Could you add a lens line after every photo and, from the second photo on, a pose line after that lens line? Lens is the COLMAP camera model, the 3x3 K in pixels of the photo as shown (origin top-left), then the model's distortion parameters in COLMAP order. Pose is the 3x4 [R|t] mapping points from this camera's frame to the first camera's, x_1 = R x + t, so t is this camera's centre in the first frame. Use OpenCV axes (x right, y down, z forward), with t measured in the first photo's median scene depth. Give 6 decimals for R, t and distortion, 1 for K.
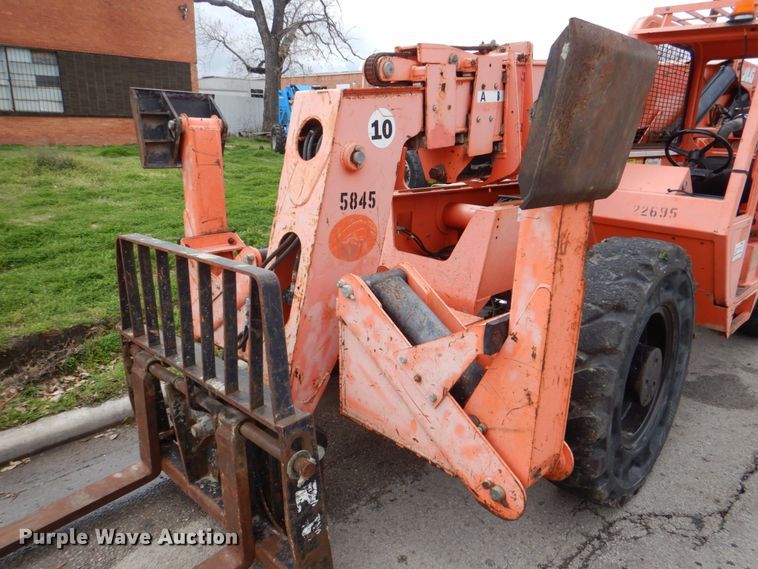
lens RADIAL K [[548.2, 0, 374.9], [0, 548.2, 280.1], [0, 0, 1]] dist [0.004203, -0.012649]
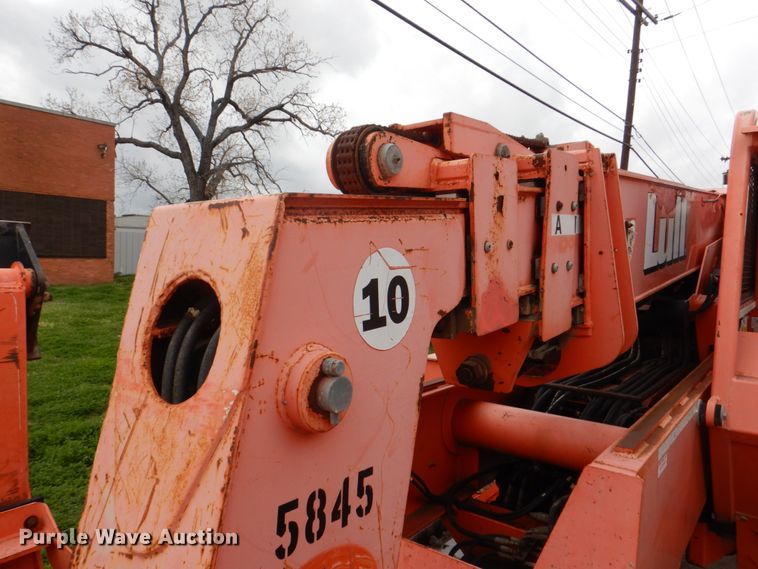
lens RADIAL K [[548.2, 0, 384.5], [0, 548.2, 276.4], [0, 0, 1]] dist [0.004203, -0.012649]
pose [[0.989133, -0.013326, 0.146420, -0.042225], [0.048685, 0.969388, -0.240657, -0.192125], [-0.138731, 0.245170, 0.959503, 0.605216]]
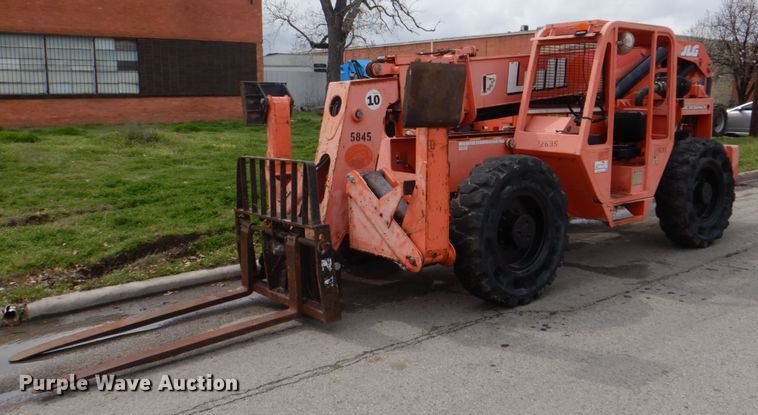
lens RADIAL K [[645.3, 0, 370.2], [0, 645.3, 166.2], [0, 0, 1]] dist [-0.037467, 0.003046]
pose [[0.991362, -0.016480, -0.130118, 0.277086], [-0.005487, 0.985995, -0.166683, 0.312115], [0.131042, 0.165957, 0.977387, -1.107670]]
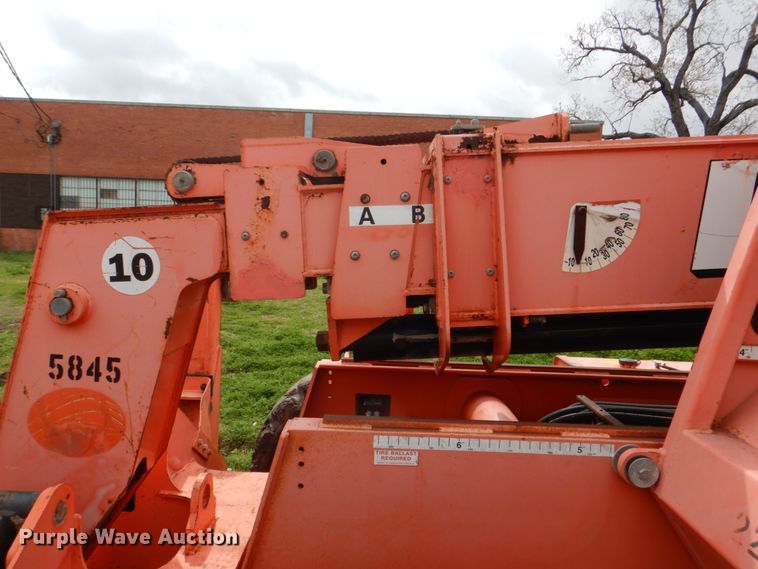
lens RADIAL K [[548.2, 0, 383.3], [0, 548.2, 279.7], [0, 0, 1]] dist [0.004203, -0.012649]
pose [[0.721536, 0.049110, -0.690633, 0.659534], [-0.205022, 0.967902, -0.145369, -0.217029], [0.661325, 0.246483, 0.708445, 0.704815]]
